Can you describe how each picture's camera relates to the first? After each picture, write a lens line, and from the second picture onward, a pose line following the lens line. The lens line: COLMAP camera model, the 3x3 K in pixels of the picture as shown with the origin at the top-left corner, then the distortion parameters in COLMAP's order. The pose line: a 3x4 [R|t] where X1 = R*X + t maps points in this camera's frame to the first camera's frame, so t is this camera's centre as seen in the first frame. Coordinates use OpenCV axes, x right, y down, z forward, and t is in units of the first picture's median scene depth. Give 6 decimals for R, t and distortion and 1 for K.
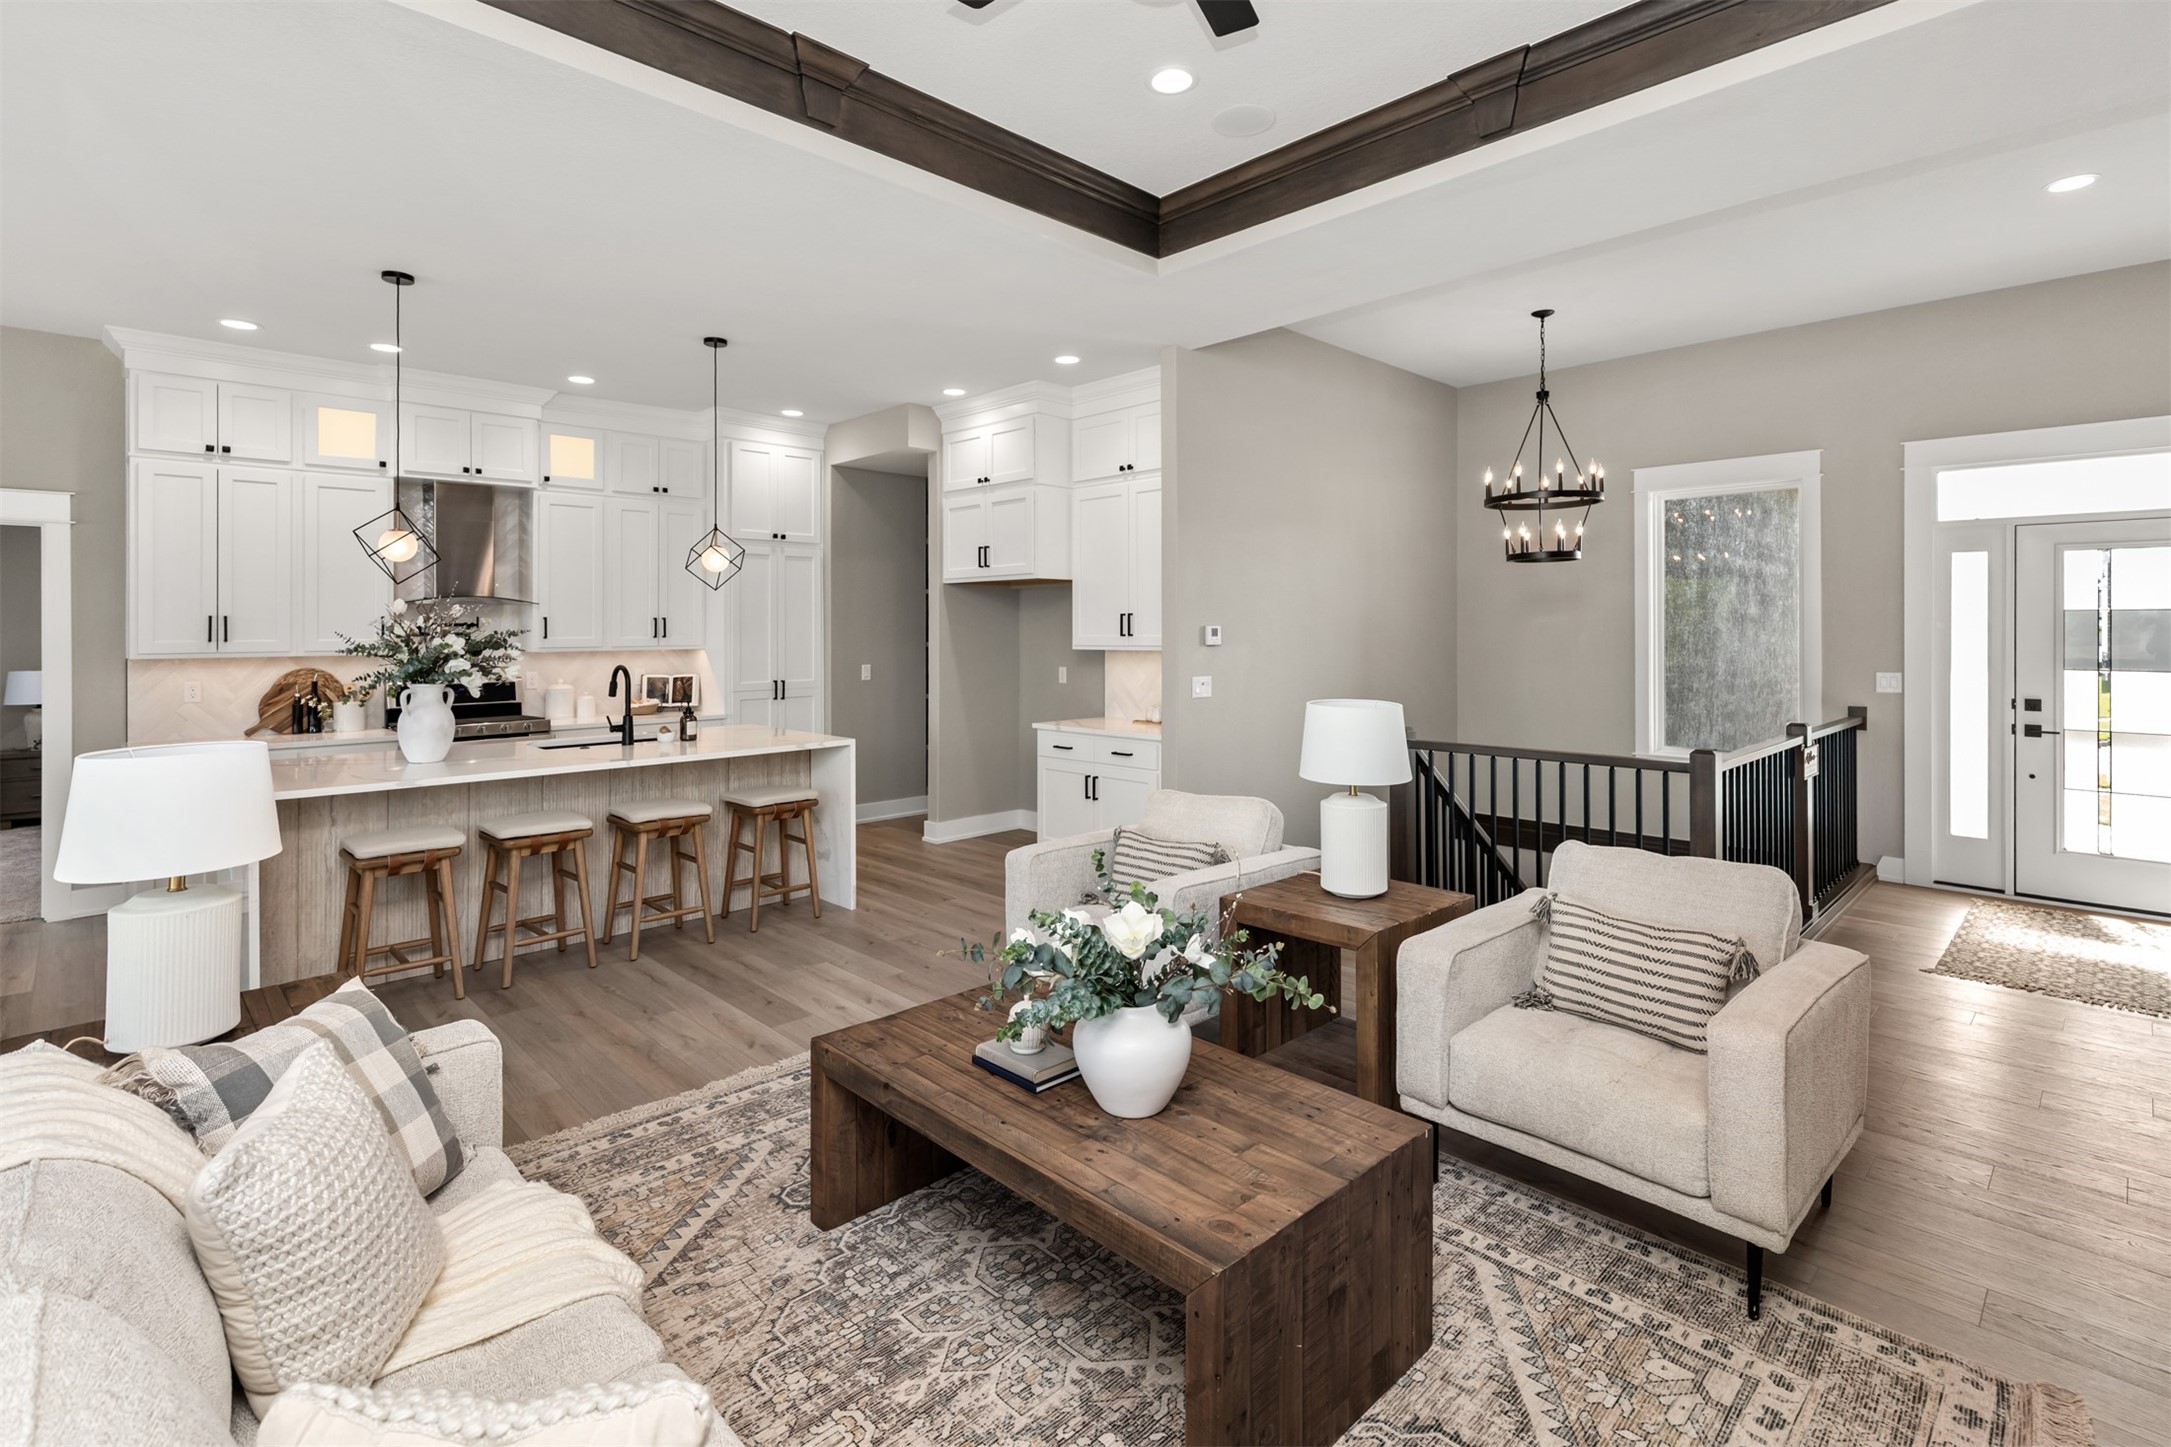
lens RADIAL K [[1014.5, 0, 1087.7], [0, 1014.5, 621.1], [0, 0, 1]] dist [0.001791, 0.000409]
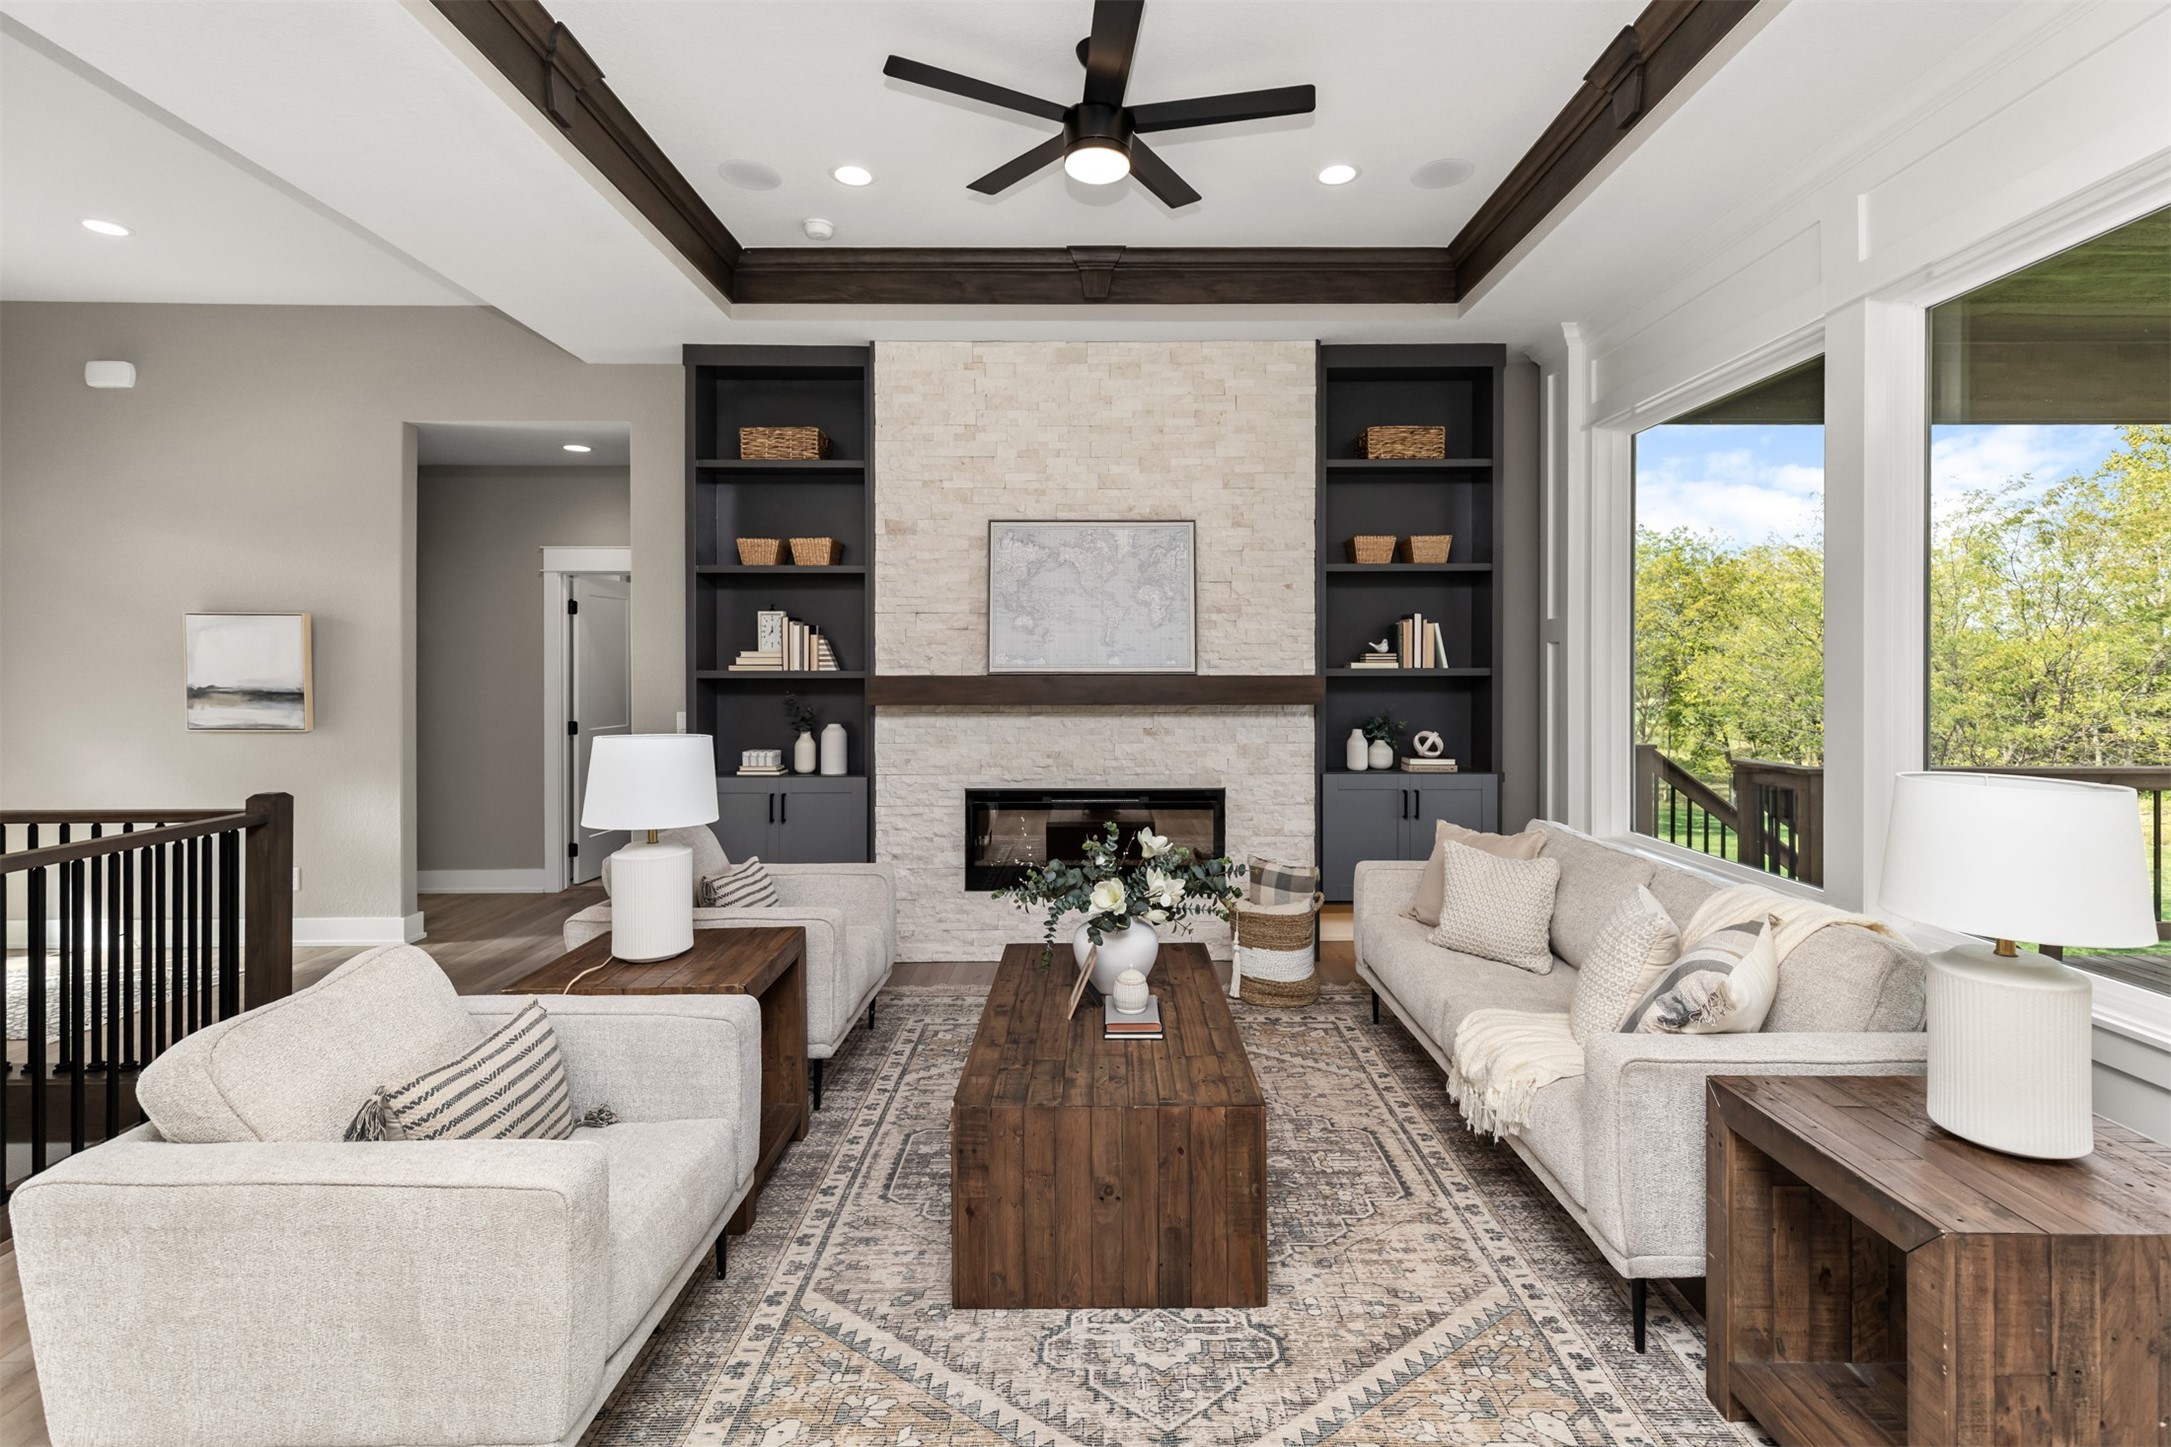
lens RADIAL K [[1004.3, 0, 1095.0], [0, 1004.3, 665.7], [0, 0, 1]] dist [0.015662, -0.007051]
pose [[-0.715658, 0.003977, 0.698440, -0.367990], [-0.001041, 0.999977, -0.006760, 0.015203], [-0.698450, -0.005565, -0.715637, 0.815314]]
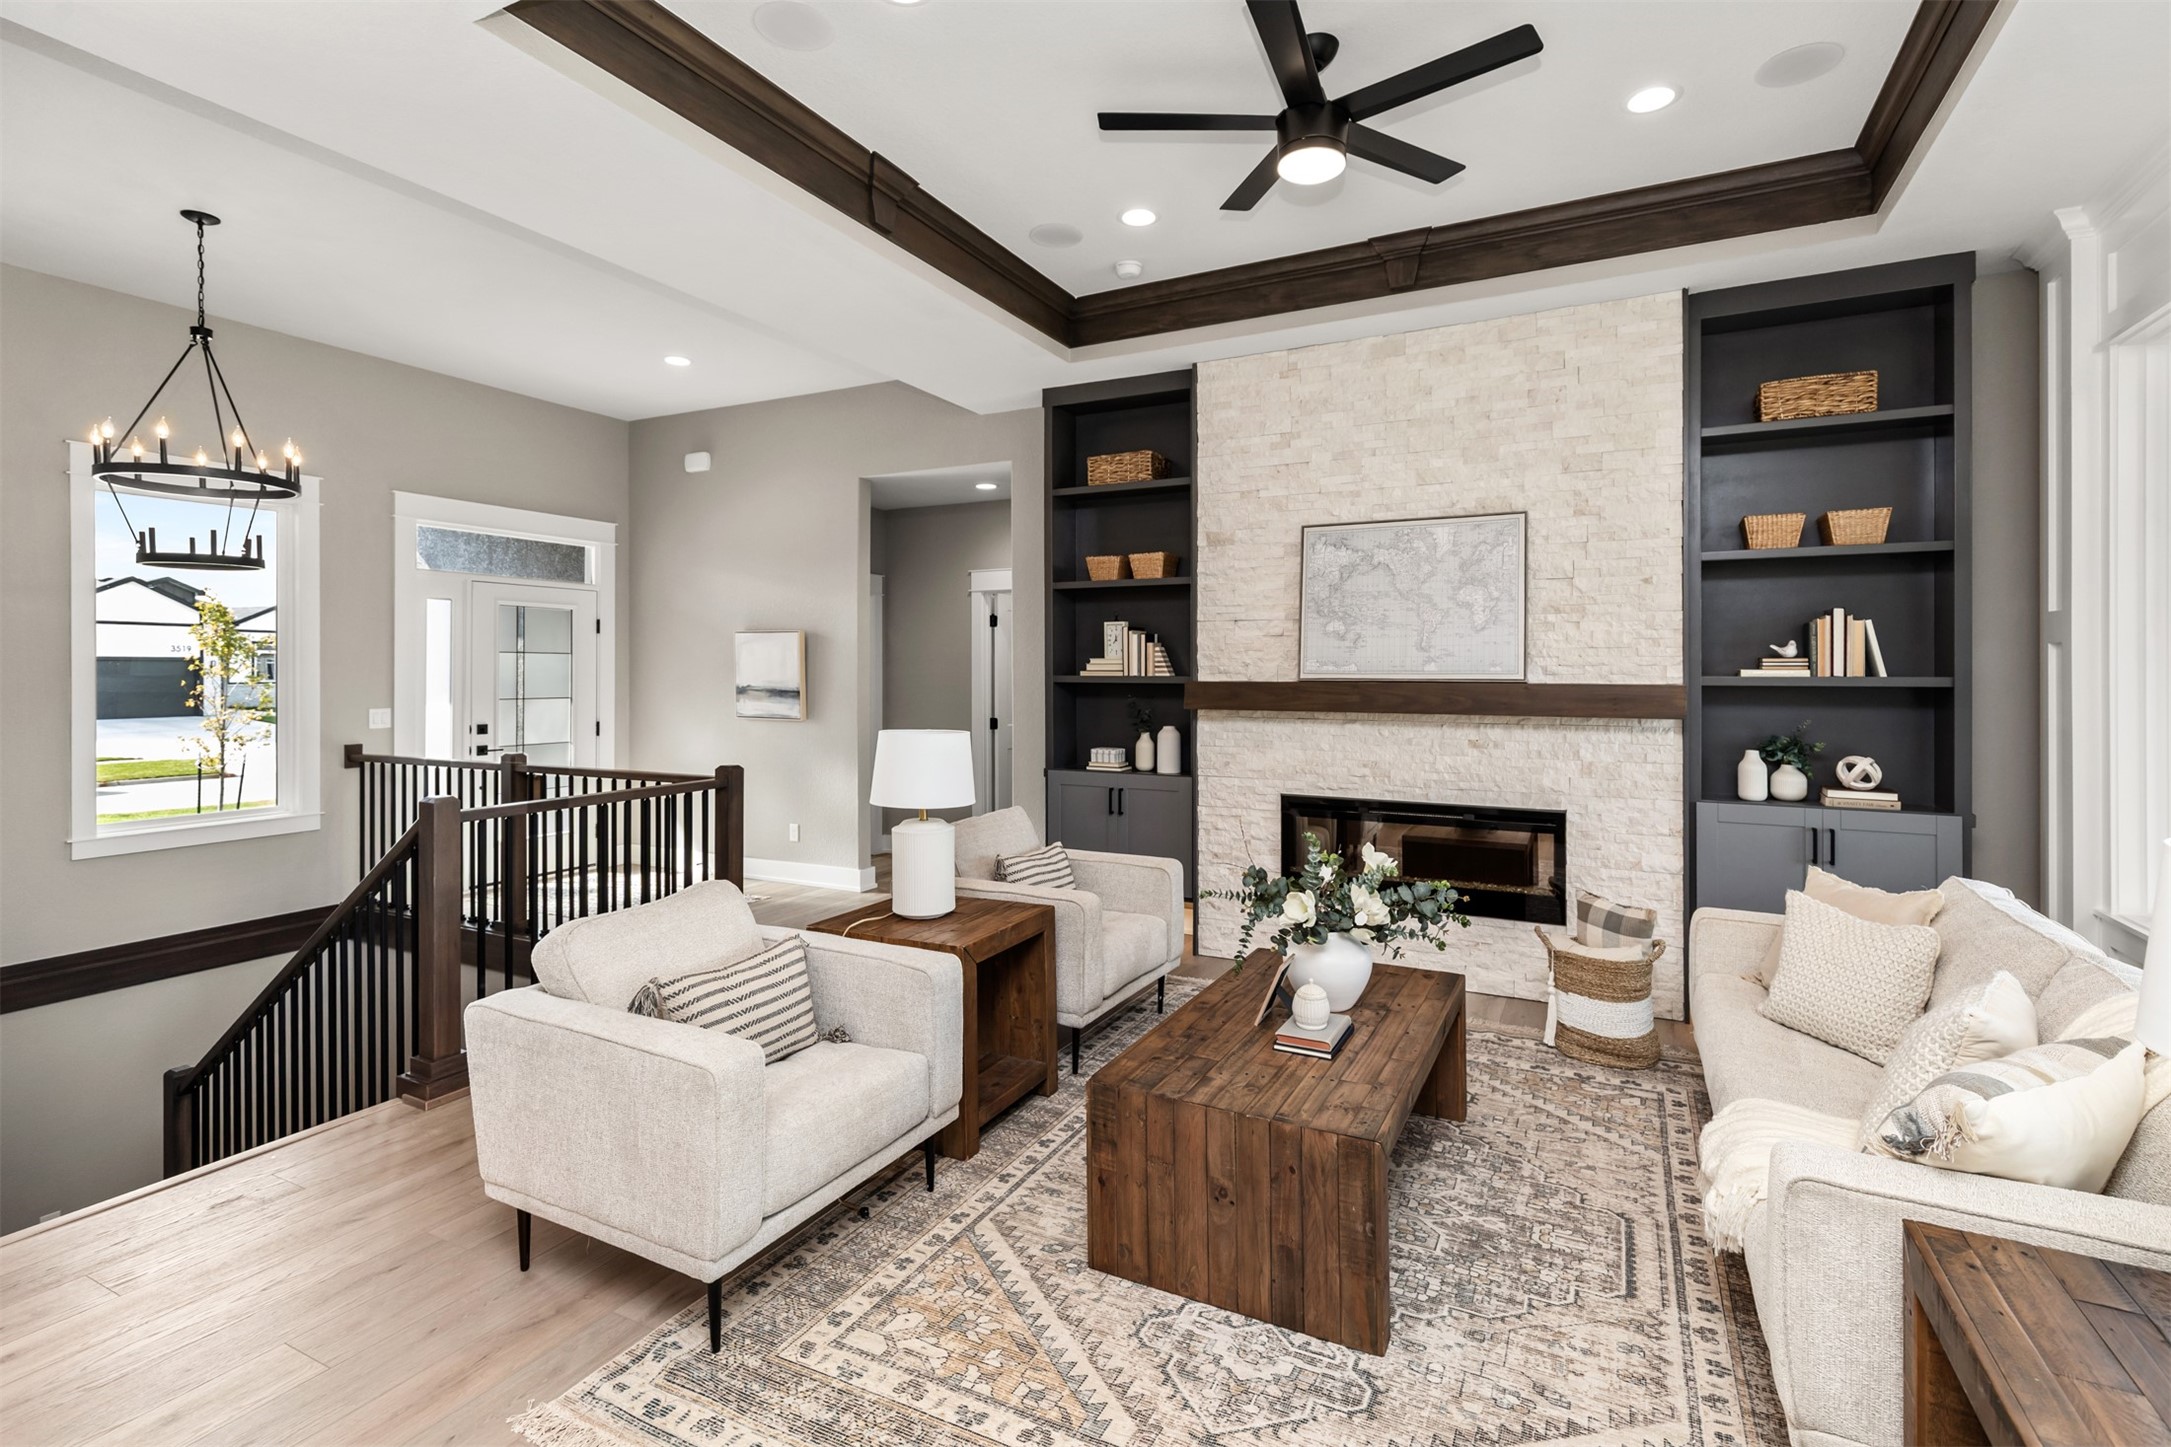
lens RADIAL K [[1004.3, 0, 1095.0], [0, 1004.3, 665.7], [0, 0, 1]] dist [0.015662, -0.007051]
pose [[-0.316370, 0.006478, 0.948614, -0.464645], [-0.005960, 0.999943, -0.008816, 0.012727], [-0.948617, -0.008443, -0.316314, 0.698715]]
